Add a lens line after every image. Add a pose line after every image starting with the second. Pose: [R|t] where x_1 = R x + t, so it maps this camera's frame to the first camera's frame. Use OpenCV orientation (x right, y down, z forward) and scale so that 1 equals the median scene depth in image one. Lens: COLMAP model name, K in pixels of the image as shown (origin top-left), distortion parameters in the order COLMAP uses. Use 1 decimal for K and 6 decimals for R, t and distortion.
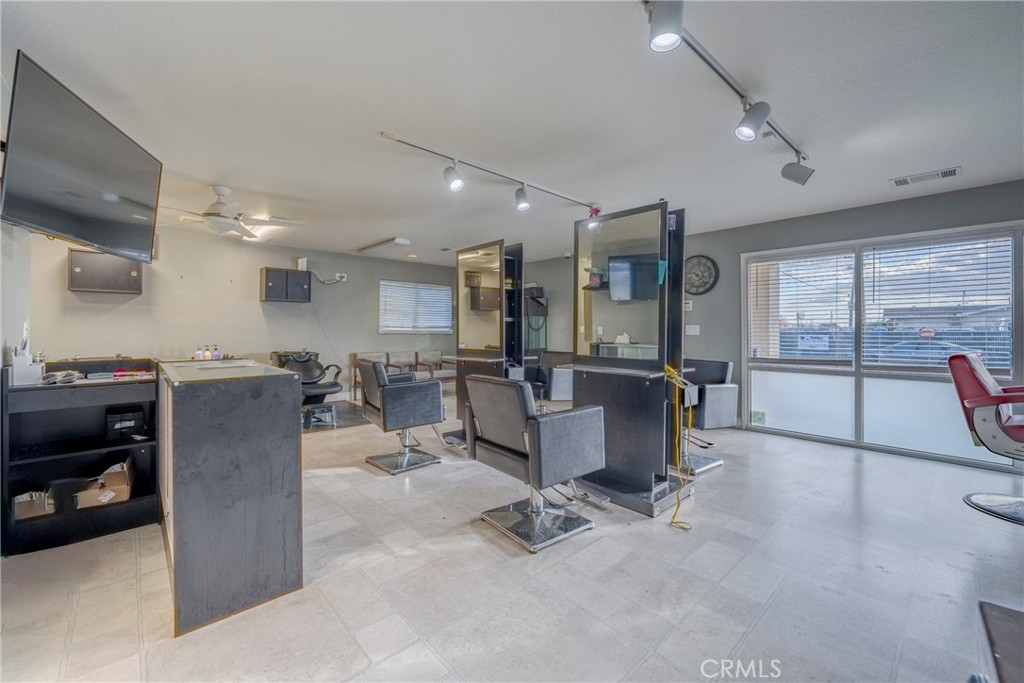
lens RADIAL K [[418.2, 0, 492.0], [0, 418.2, 328.7], [0, 0, 1]] dist [-0.000102, -0.000008]
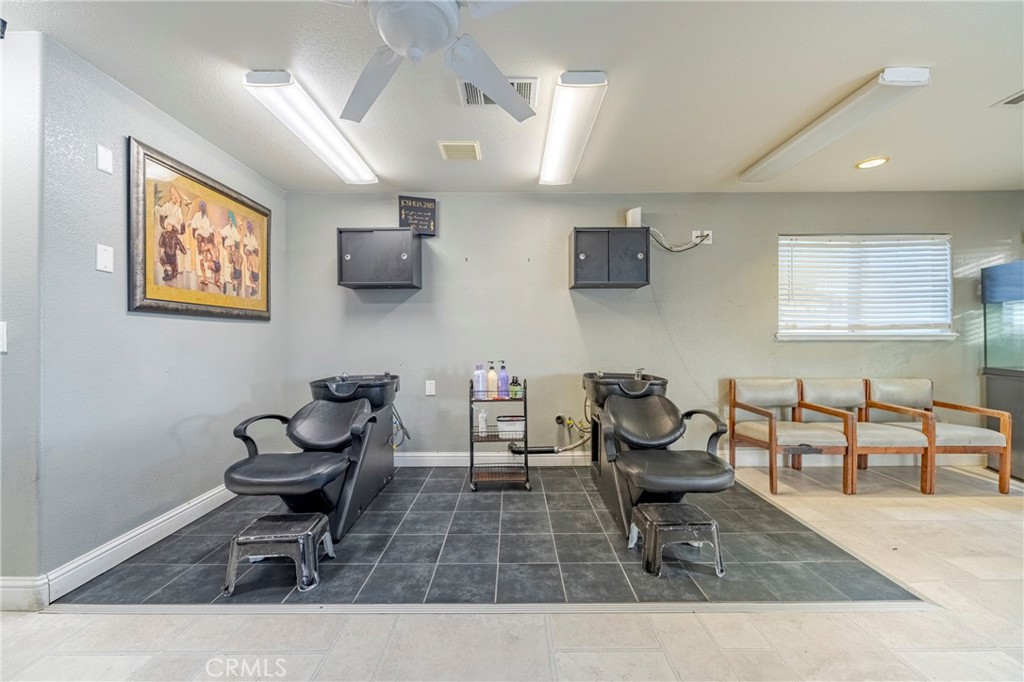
lens RADIAL K [[402.6, 0, 512.0], [0, 402.6, 341.0], [0, 0, 1]] dist [-0.000948, -0.000140]
pose [[0.753698, -0.006232, -0.657192, -0.229007], [0.012714, 0.999906, 0.005100, 0.006027], [0.657098, -0.012200, 0.753706, 0.495849]]
